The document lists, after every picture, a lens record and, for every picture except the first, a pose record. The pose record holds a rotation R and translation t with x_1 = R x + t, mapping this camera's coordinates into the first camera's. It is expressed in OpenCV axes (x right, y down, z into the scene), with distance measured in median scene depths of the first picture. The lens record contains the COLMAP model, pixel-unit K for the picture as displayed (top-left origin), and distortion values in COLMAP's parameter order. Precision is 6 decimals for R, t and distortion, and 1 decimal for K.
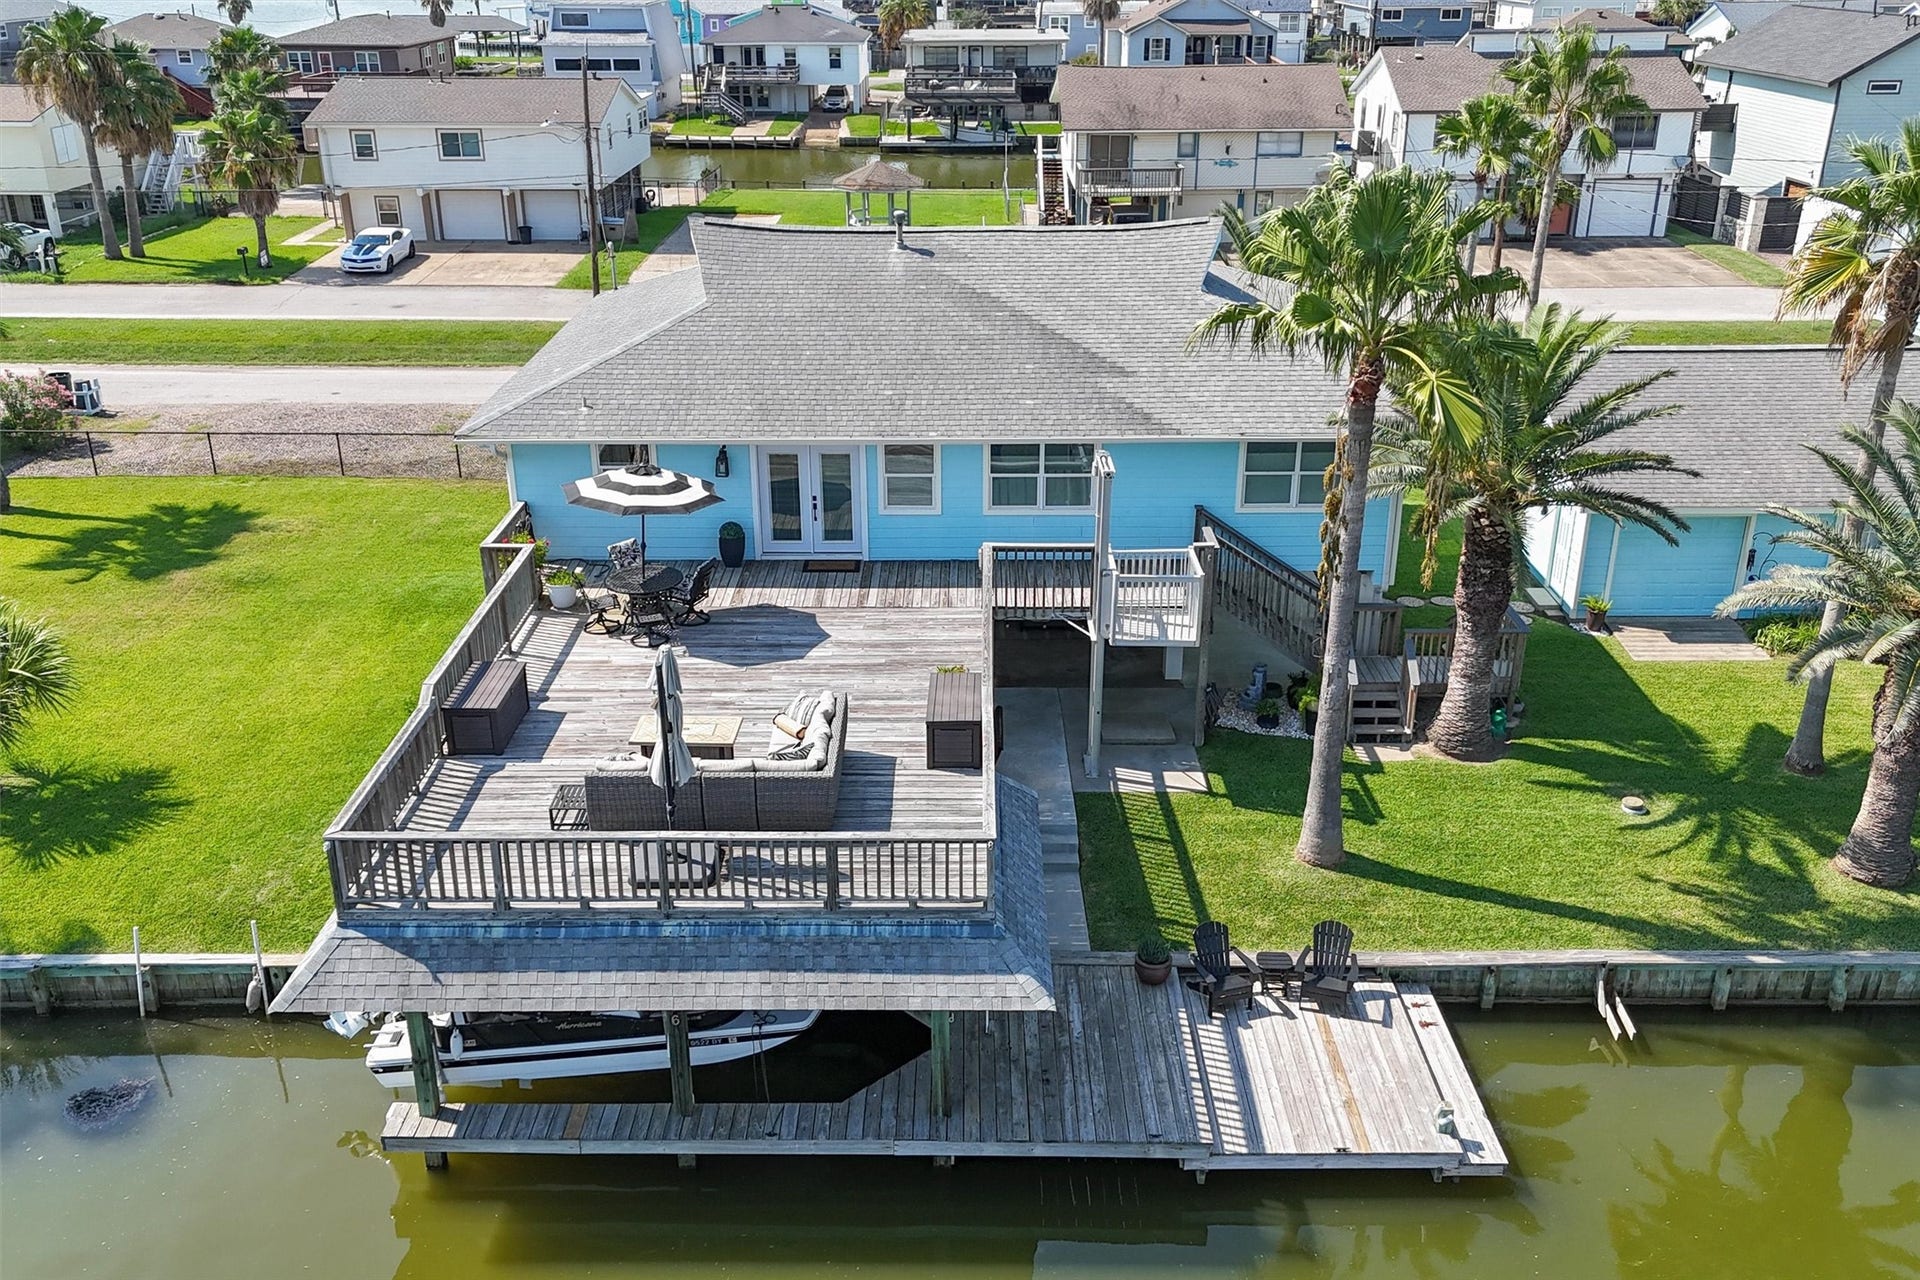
lens RADIAL K [[1668.9, 0, 959.2], [0, 1668.9, 635.3], [0, 0, 1]] dist [0.079248, -0.076783]
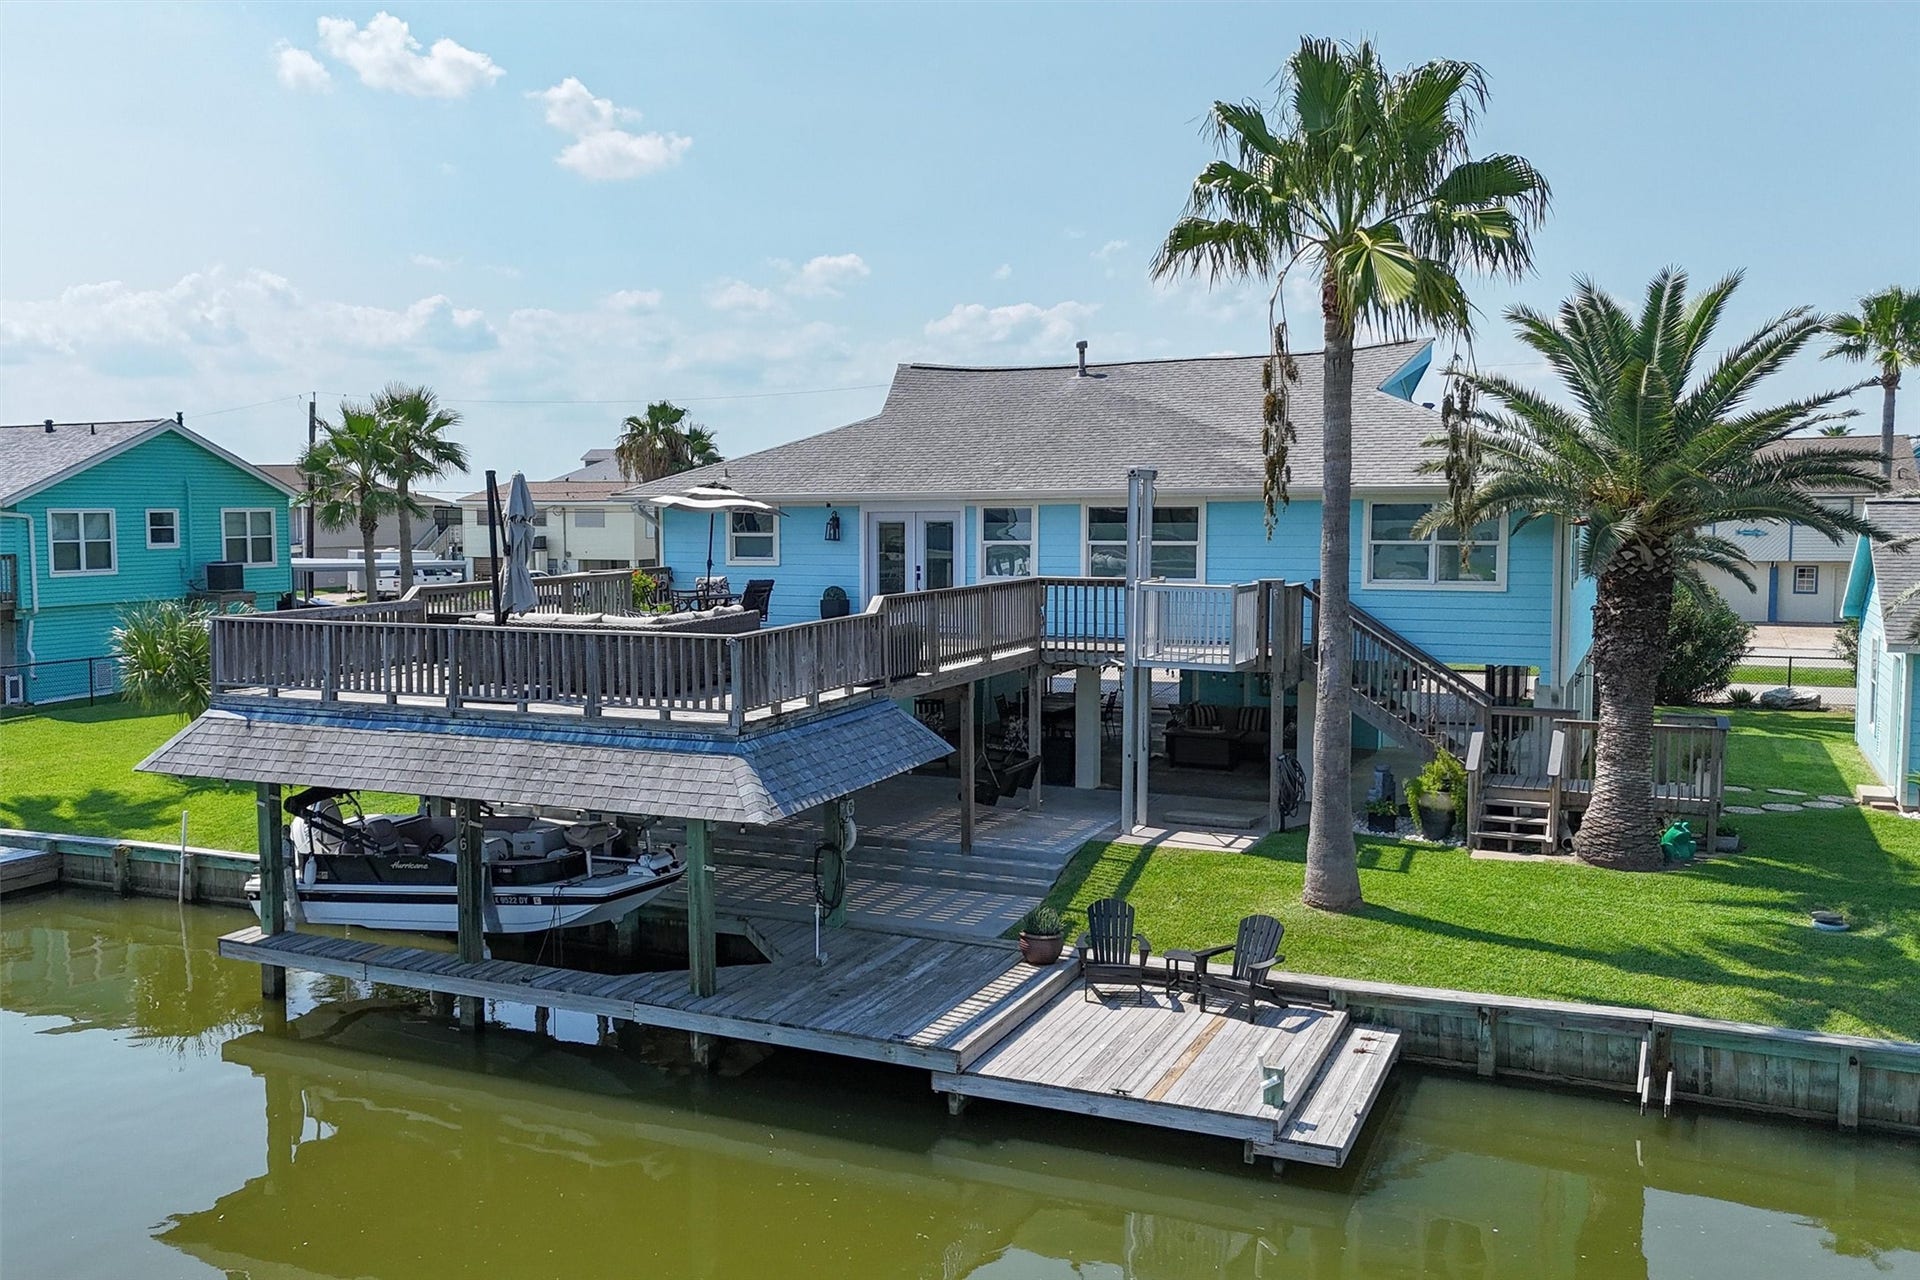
lens RADIAL K [[1668.9, 0, 831.0], [0, 1668.9, 643.8], [0, 0, 1]] dist [0.079248, -0.076783]
pose [[0.897431, 0.034078, -0.439837, 0.373806], [-0.165927, 0.949877, -0.264958, 0.284885], [0.408762, 0.310762, 0.858103, 0.179201]]
